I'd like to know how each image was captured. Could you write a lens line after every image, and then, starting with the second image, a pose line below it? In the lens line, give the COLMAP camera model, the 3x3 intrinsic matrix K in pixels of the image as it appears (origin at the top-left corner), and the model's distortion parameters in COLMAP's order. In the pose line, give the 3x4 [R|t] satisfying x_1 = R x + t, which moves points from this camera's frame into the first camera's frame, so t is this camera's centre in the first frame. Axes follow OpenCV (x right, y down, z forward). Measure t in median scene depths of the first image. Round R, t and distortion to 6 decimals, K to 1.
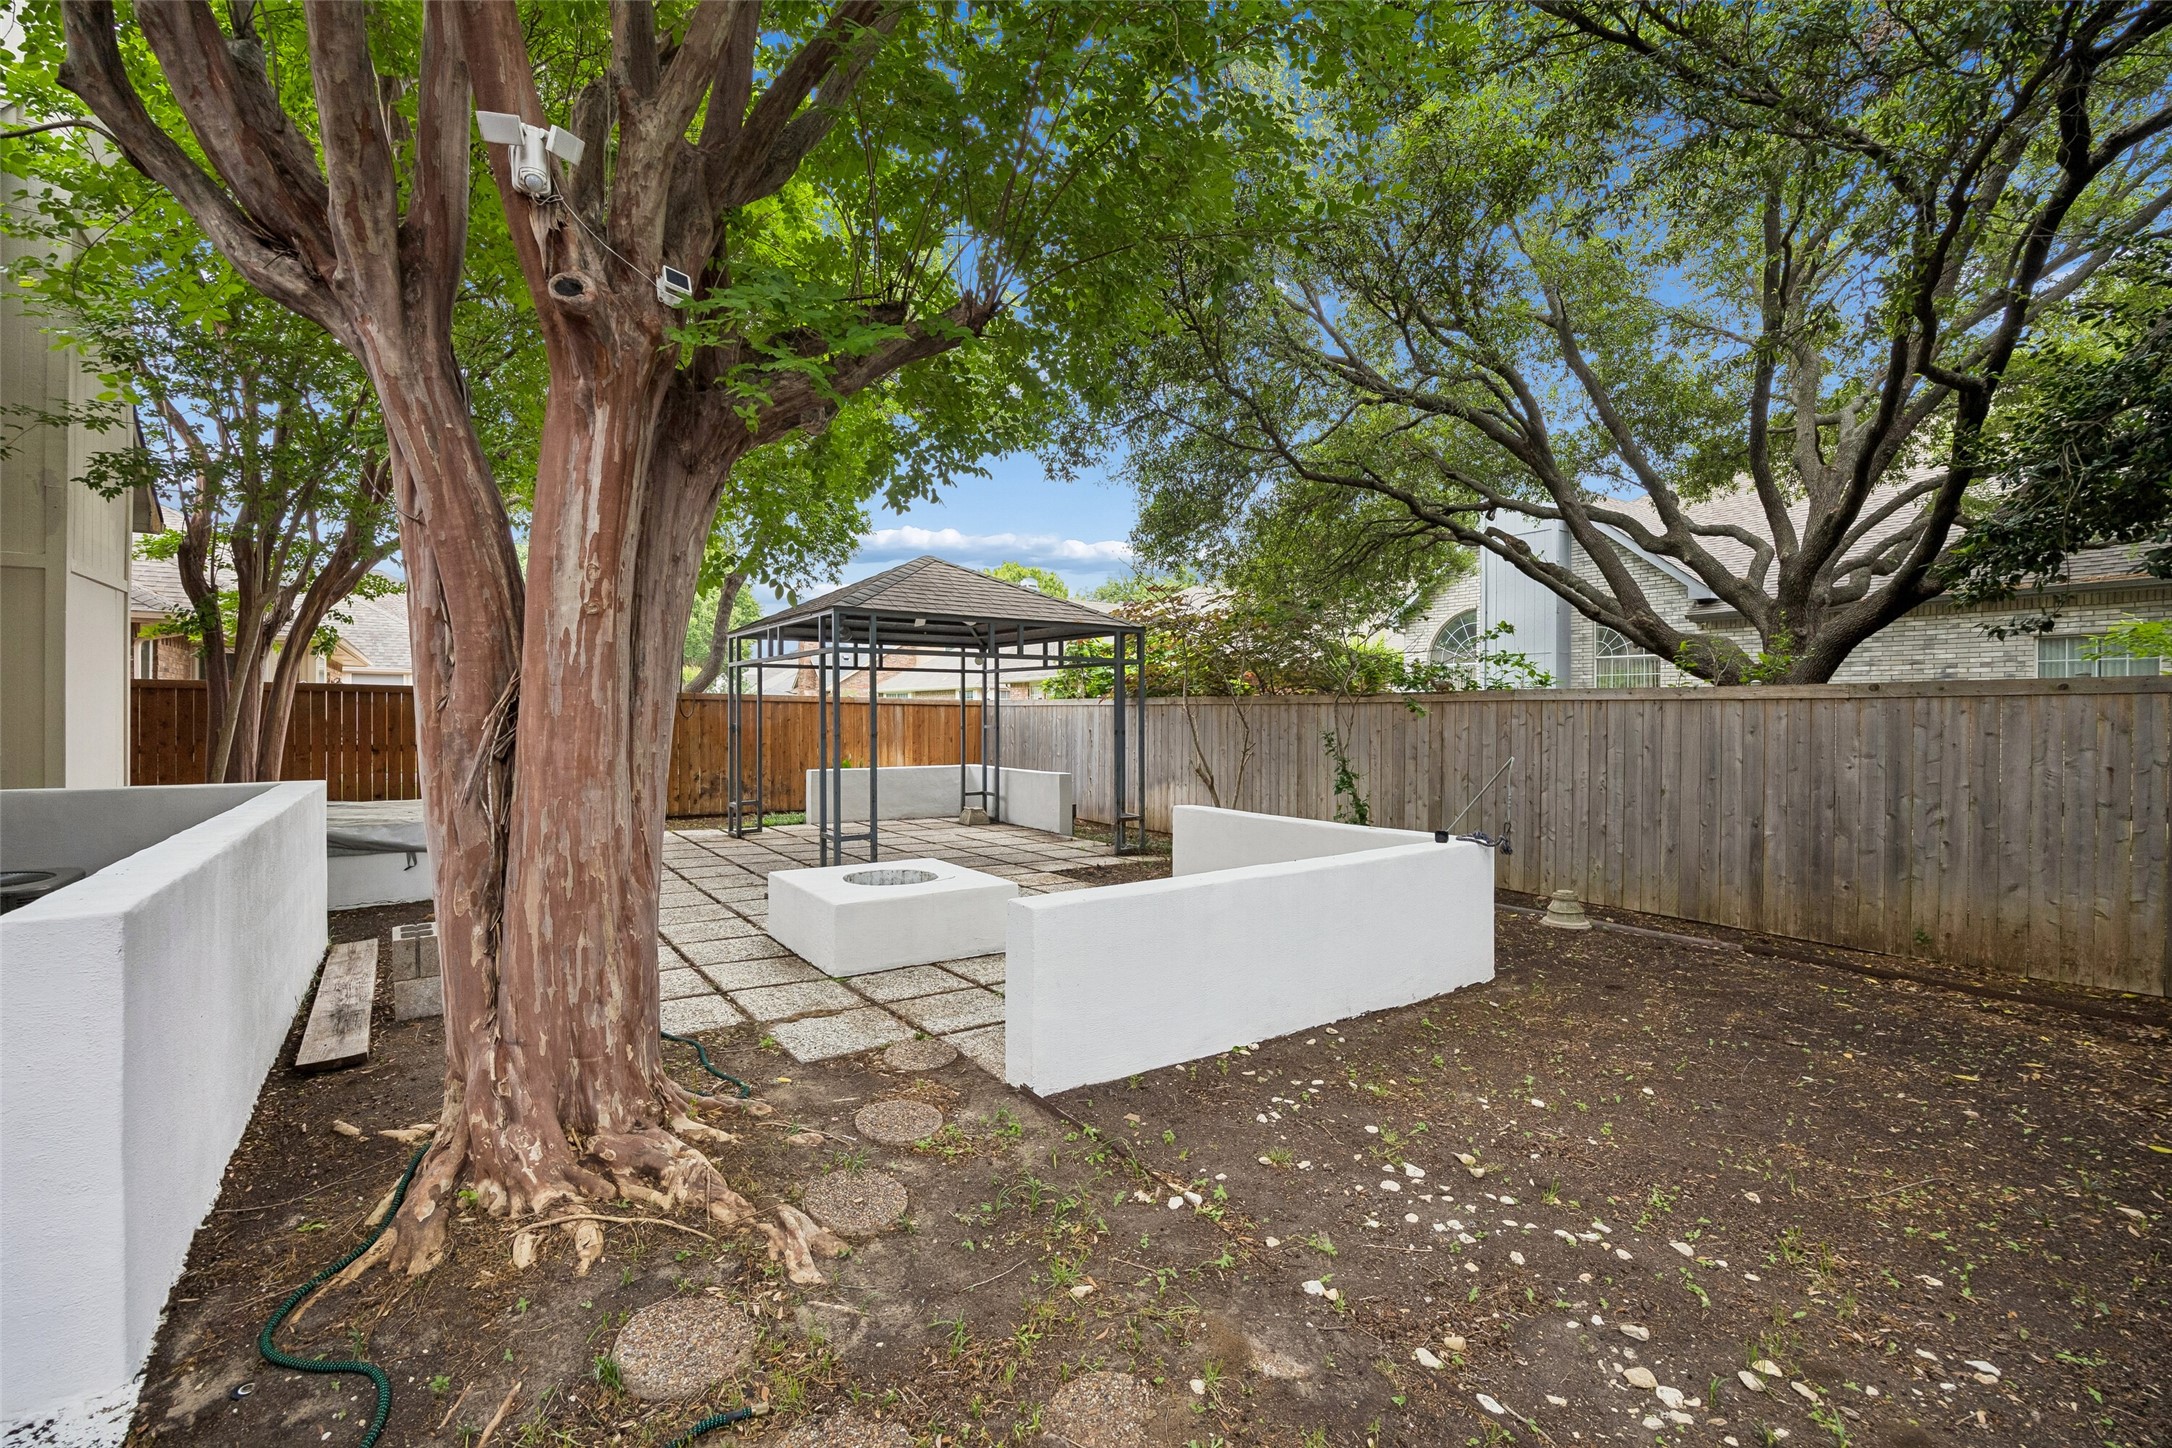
lens RADIAL K [[917.6, 0, 1081.5], [0, 917.6, 720.1], [0, 0, 1]] dist [0.002511, 0.000098]
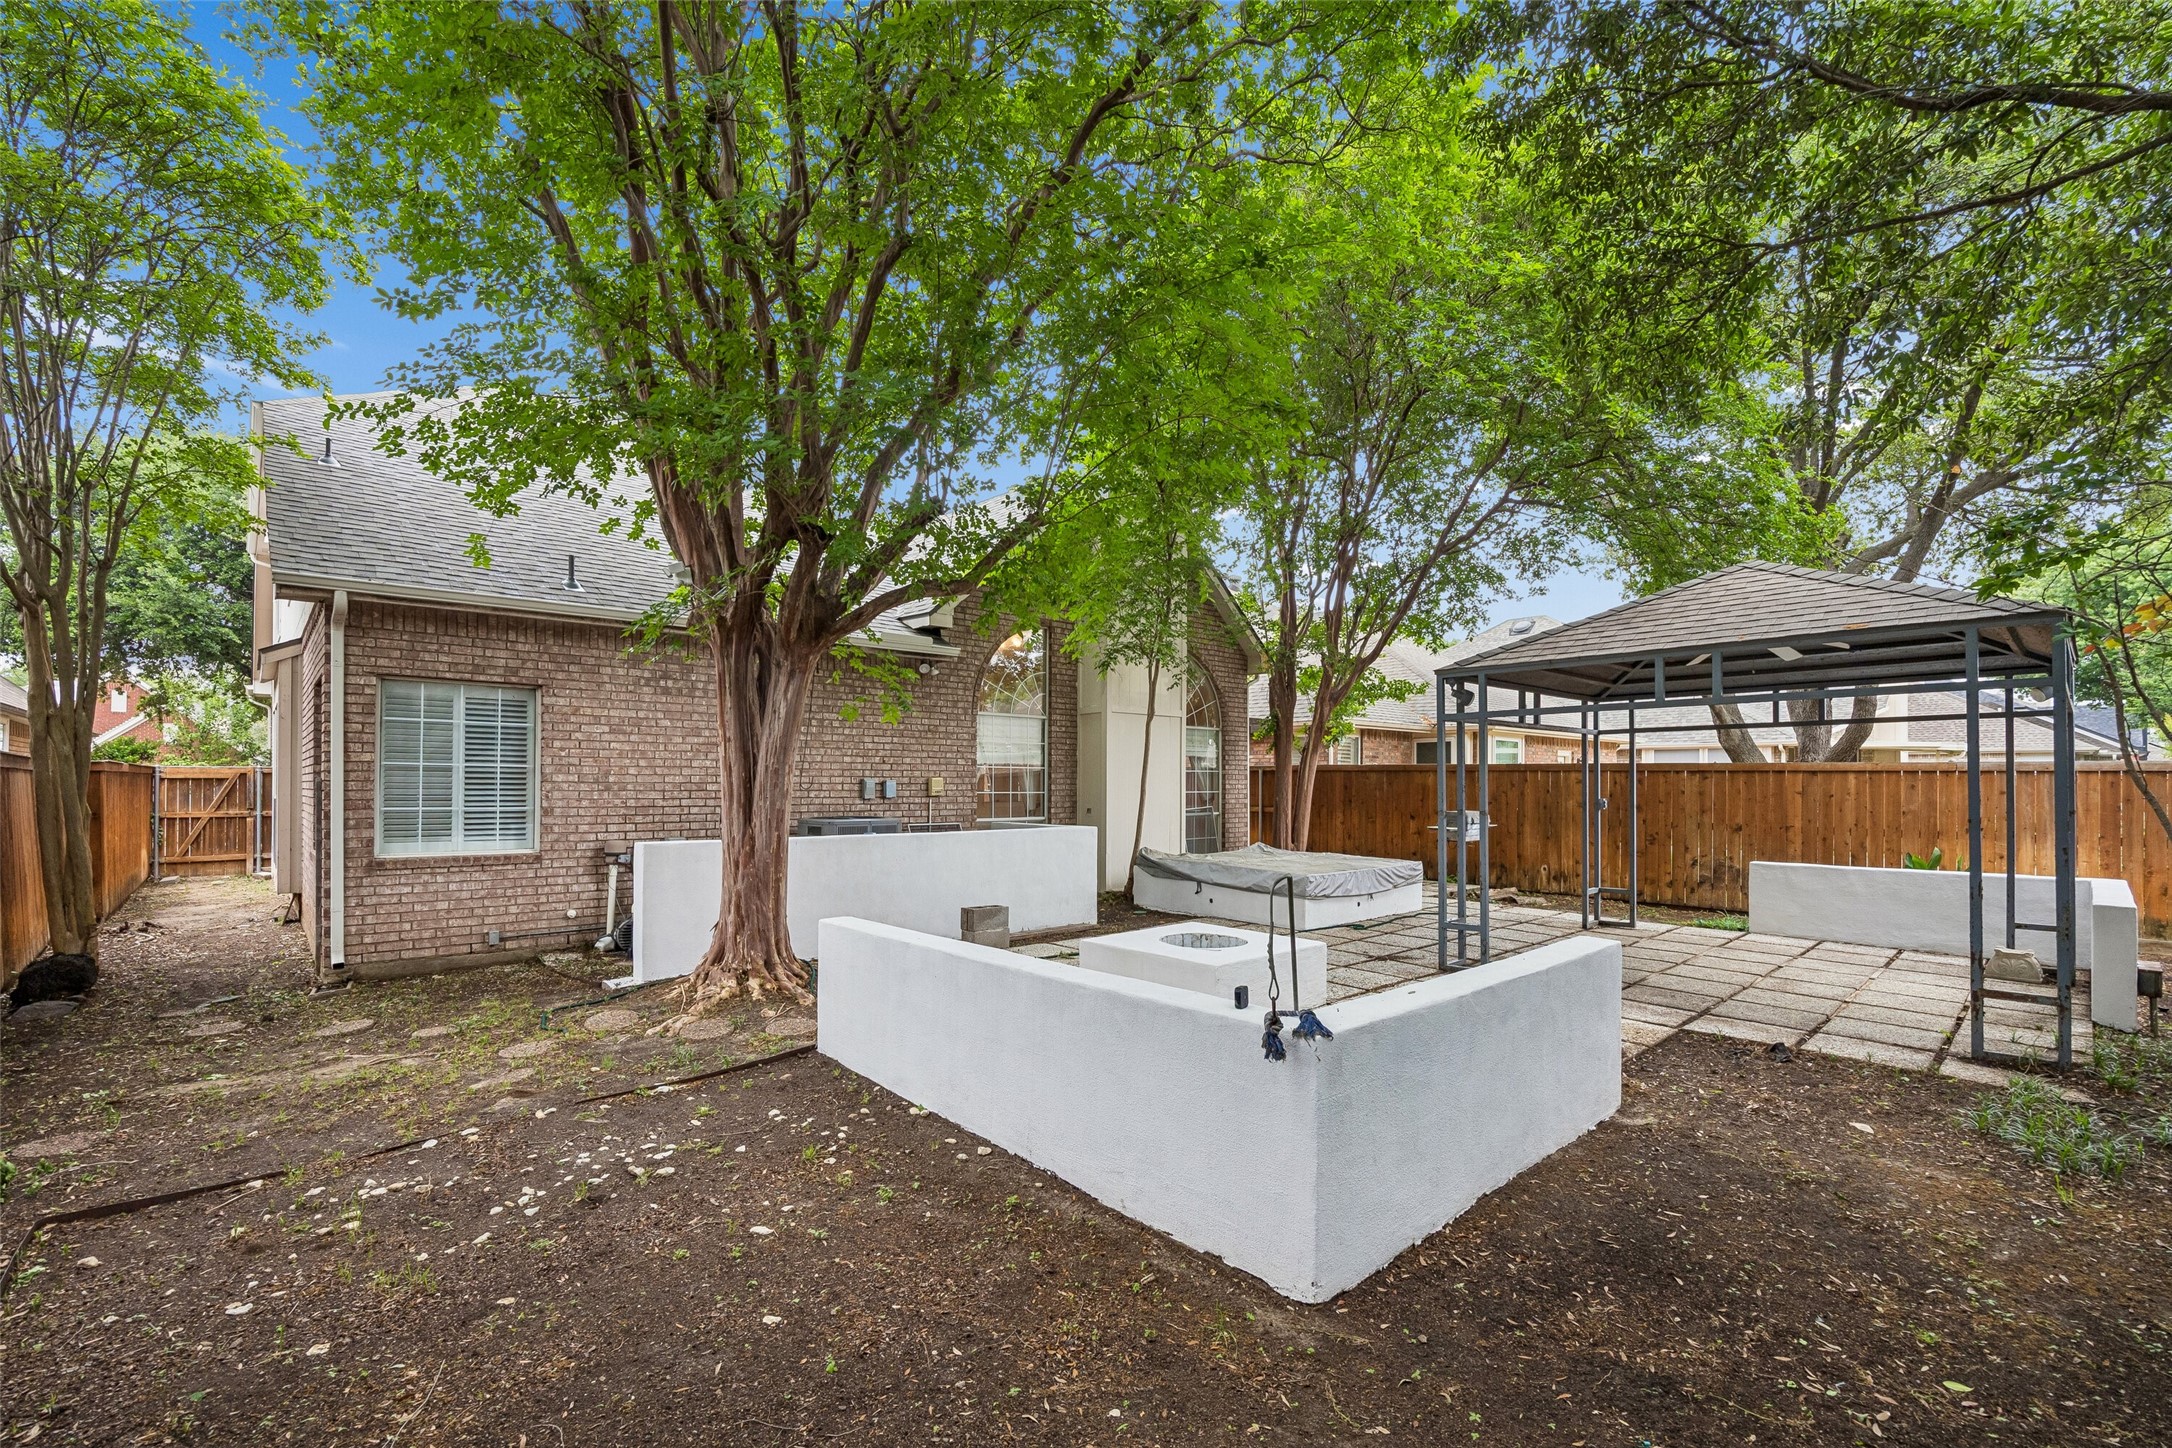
lens RADIAL K [[917.6, 0, 1049.0], [0, 917.6, 784.2], [0, 0, 1]] dist [0.002511, 0.000098]
pose [[0.086556, -0.006106, -0.996228, 0.622307], [-0.004152, 0.999970, -0.006490, -0.003748], [0.996238, 0.004698, 0.086528, 0.530174]]
